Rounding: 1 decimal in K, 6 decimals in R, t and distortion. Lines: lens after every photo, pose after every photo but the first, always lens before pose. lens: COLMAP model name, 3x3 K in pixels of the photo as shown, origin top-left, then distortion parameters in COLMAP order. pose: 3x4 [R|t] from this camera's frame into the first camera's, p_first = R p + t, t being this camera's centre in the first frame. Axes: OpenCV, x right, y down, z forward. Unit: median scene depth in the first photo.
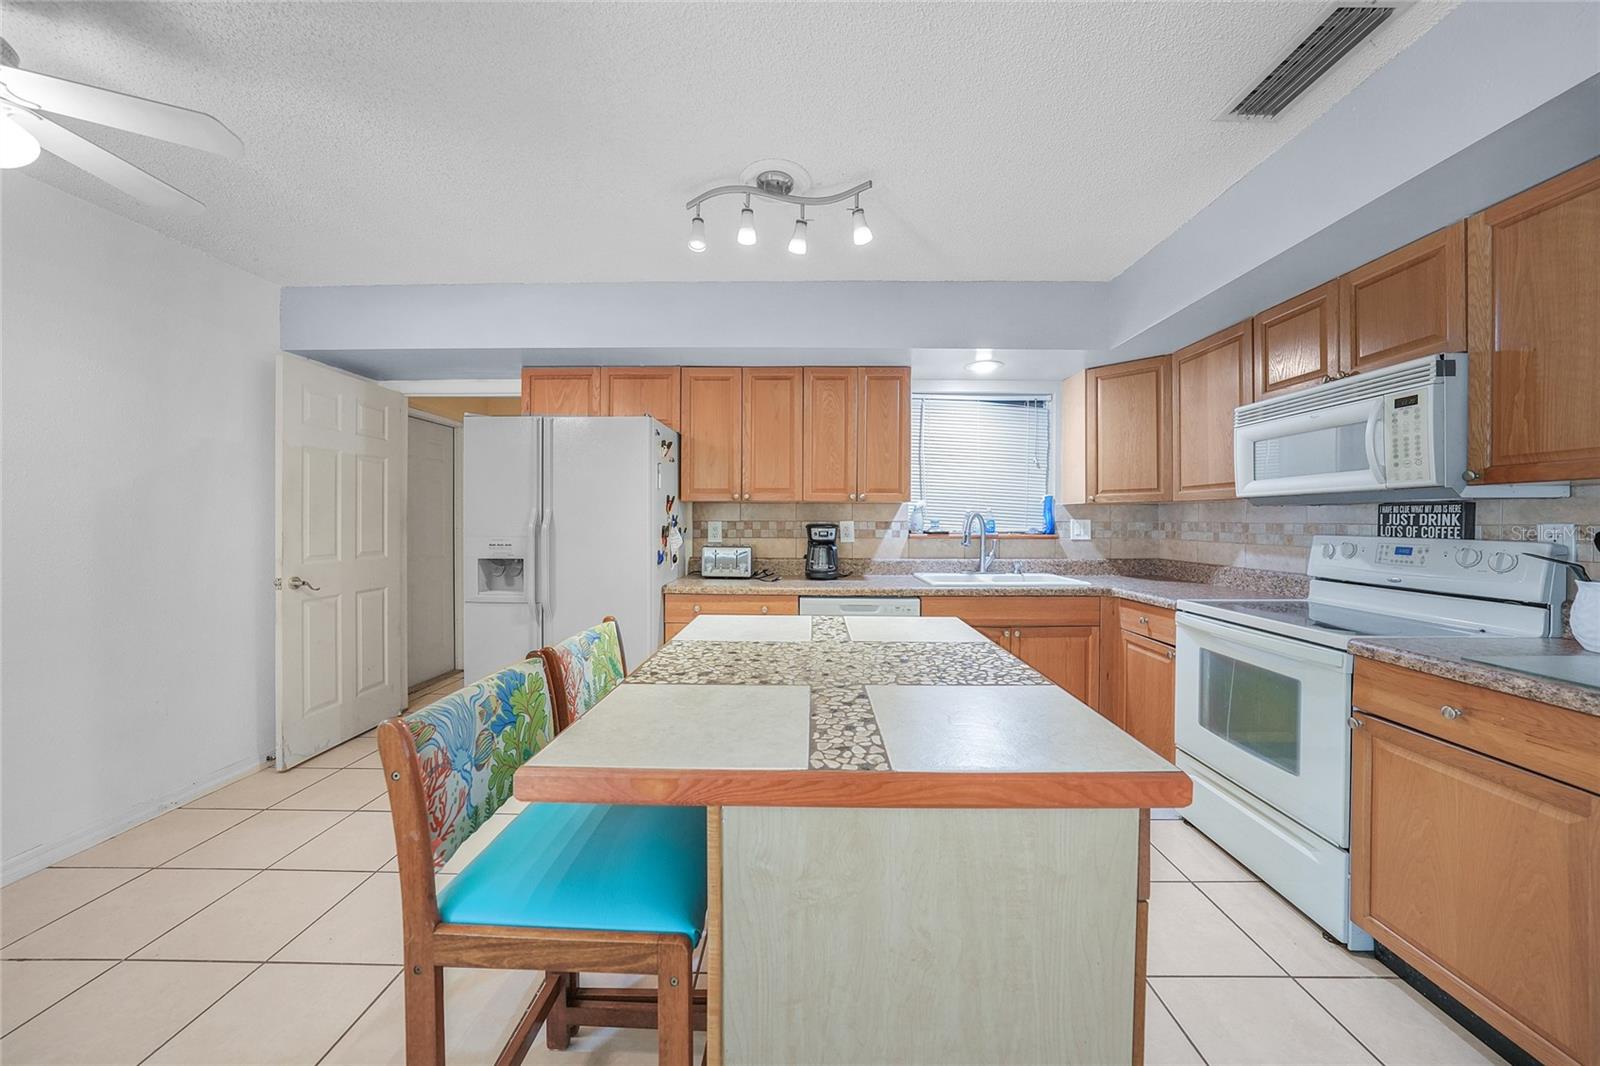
lens RADIAL K [[563.8, 0, 803.3], [0, 563.8, 522.9], [0, 0, 1]] dist [-0.023302, 0.000043]
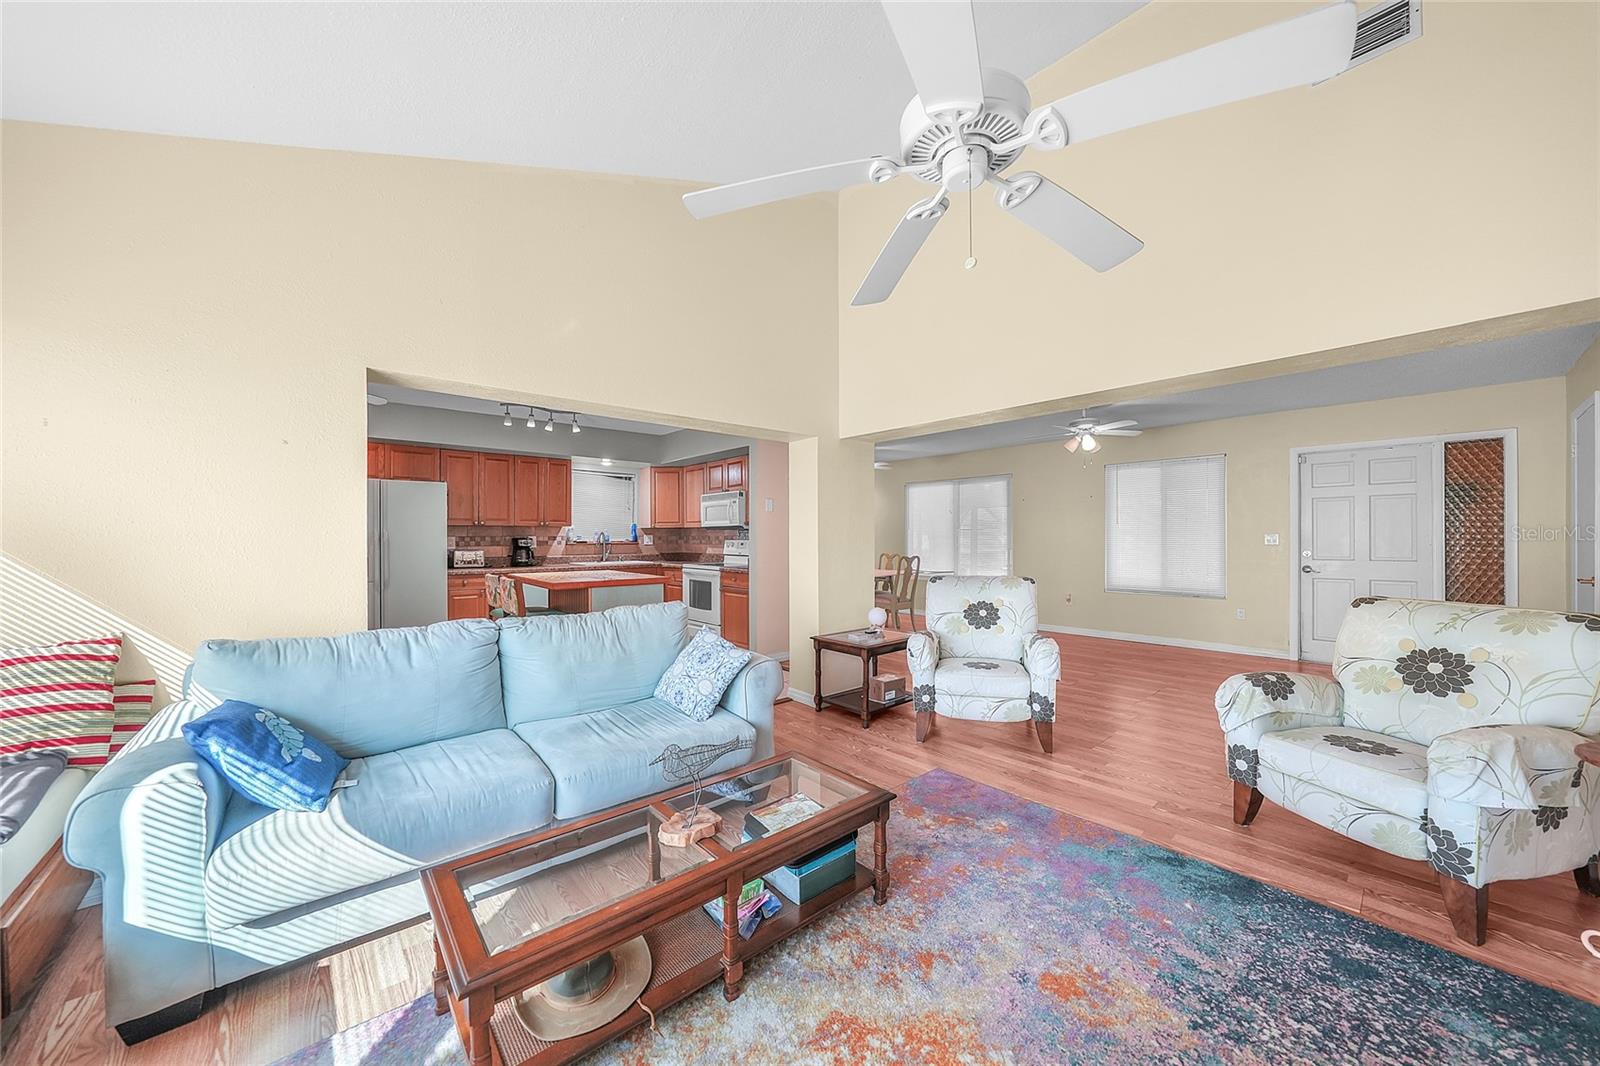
lens RADIAL K [[567.0, 0, 802.5], [0, 567.0, 536.1], [0, 0, 1]] dist [-0.030400, 0.008284]
pose [[0.738074, -0.003535, 0.674710, -0.565067], [0.007539, 0.999967, -0.003008, 0.009376], [-0.674678, 0.007307, 0.738076, -1.058788]]
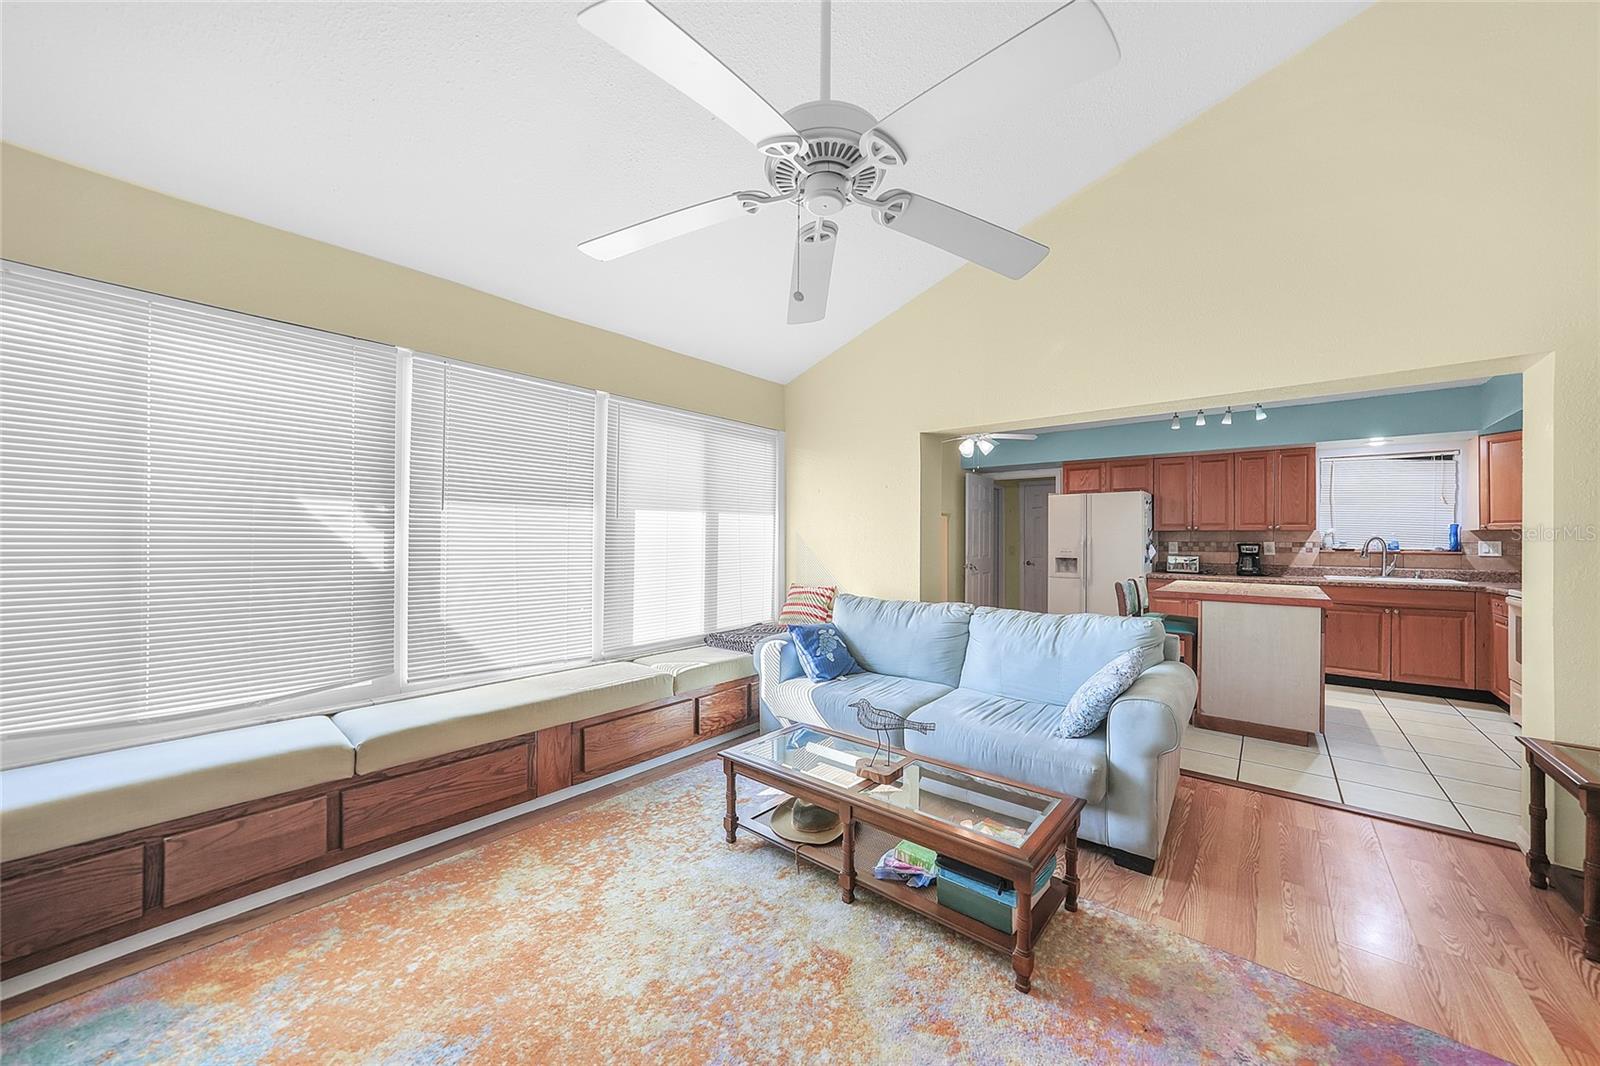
lens RADIAL K [[567.0, 0, 802.5], [0, 567.0, 536.1], [0, 0, 1]] dist [-0.030400, 0.008284]
pose [[0.774849, -0.002491, -0.632141, 0.055695], [-0.006091, 0.999916, -0.011407, 0.007162], [0.632117, 0.012689, 0.774769, -1.176511]]
